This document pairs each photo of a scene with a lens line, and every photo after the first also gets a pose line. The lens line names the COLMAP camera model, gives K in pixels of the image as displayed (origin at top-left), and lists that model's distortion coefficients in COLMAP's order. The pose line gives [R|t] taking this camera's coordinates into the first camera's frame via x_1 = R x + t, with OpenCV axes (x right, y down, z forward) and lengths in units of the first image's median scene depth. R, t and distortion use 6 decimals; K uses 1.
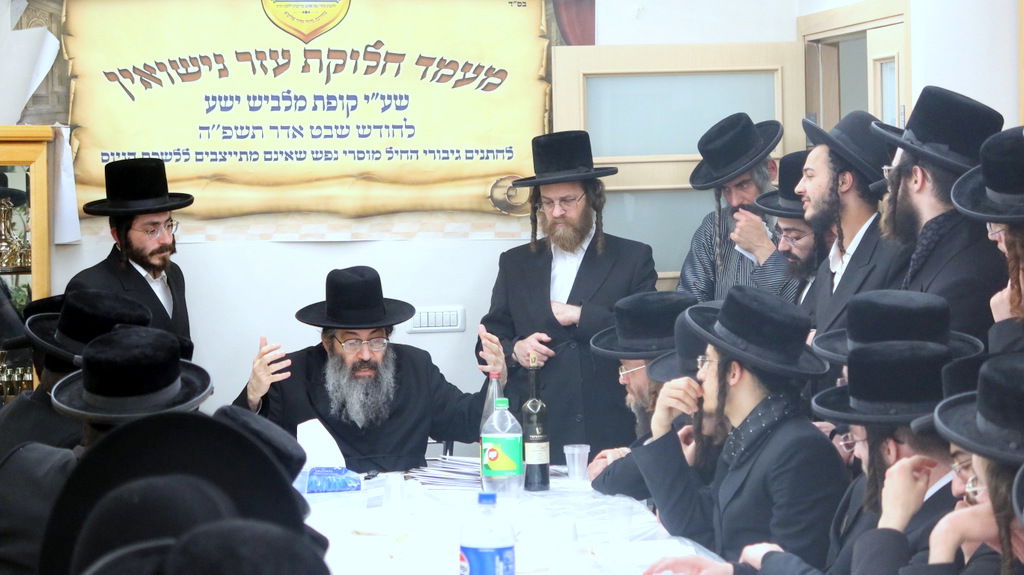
lens RADIAL K [[2921.9, 0, 500.4], [0, 2921.9, 291.3], [0, 0, 1]] dist [-0.008554, 0.000000]
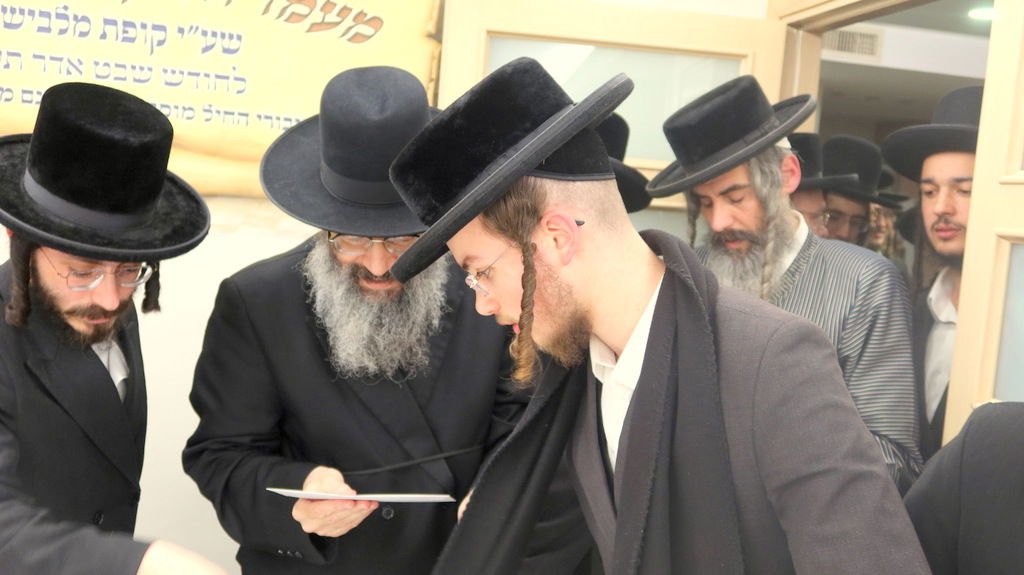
lens RADIAL K [[952.7, 0, 494.5], [0, 952.7, 262.0], [0, 0, 1]] dist [0.015425, -0.022179]
pose [[0.992309, 0.097695, 0.076013, 0.017865], [-0.101473, 0.993703, 0.047523, -0.029188], [-0.070891, -0.054871, 0.995974, 0.762417]]
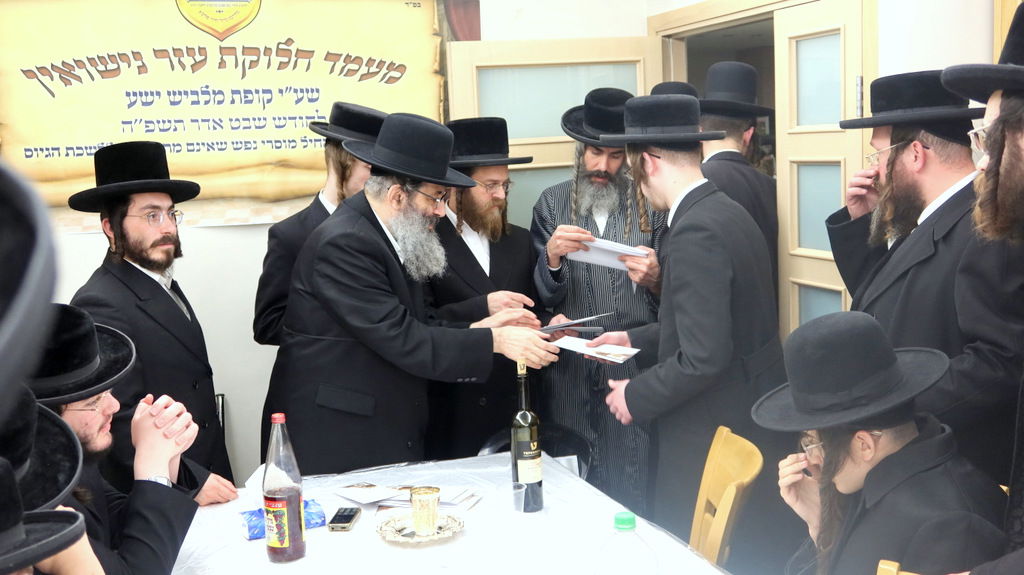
lens RADIAL K [[1149.9, 0, 507.9], [0, 1149.9, 284.0], [0, 0, 1]] dist [0.008787, 0.000000]
pose [[0.978639, -0.050947, 0.199172, -0.052195], [0.036419, 0.996447, 0.075942, -0.024160], [-0.202333, -0.067067, 0.977018, 0.559476]]
